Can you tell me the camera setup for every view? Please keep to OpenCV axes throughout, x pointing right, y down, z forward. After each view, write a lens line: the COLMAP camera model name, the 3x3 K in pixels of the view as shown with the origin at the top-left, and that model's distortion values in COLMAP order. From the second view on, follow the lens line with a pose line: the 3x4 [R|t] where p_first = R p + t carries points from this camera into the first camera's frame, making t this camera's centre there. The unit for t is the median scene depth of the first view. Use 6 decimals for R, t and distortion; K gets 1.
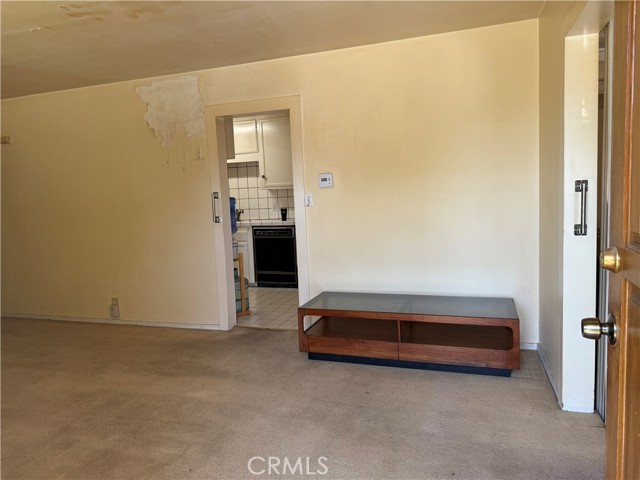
lens RADIAL K [[443.2, 0, 320.0], [0, 443.2, 240.0], [0, 0, 1]] dist [0.103601, -0.135251]
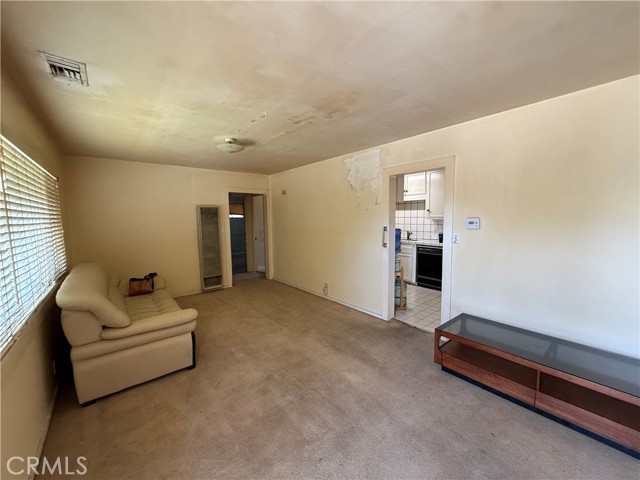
lens RADIAL K [[254.7, 0, 320.0], [0, 254.7, 240.0], [0, 0, 1]] dist [-0.001212, -0.000072]
pose [[0.847944, 0.079269, -0.524126, 0.025193], [-0.073526, 0.996786, 0.031801, -0.075352], [0.524962, 0.011571, 0.851047, 0.179422]]
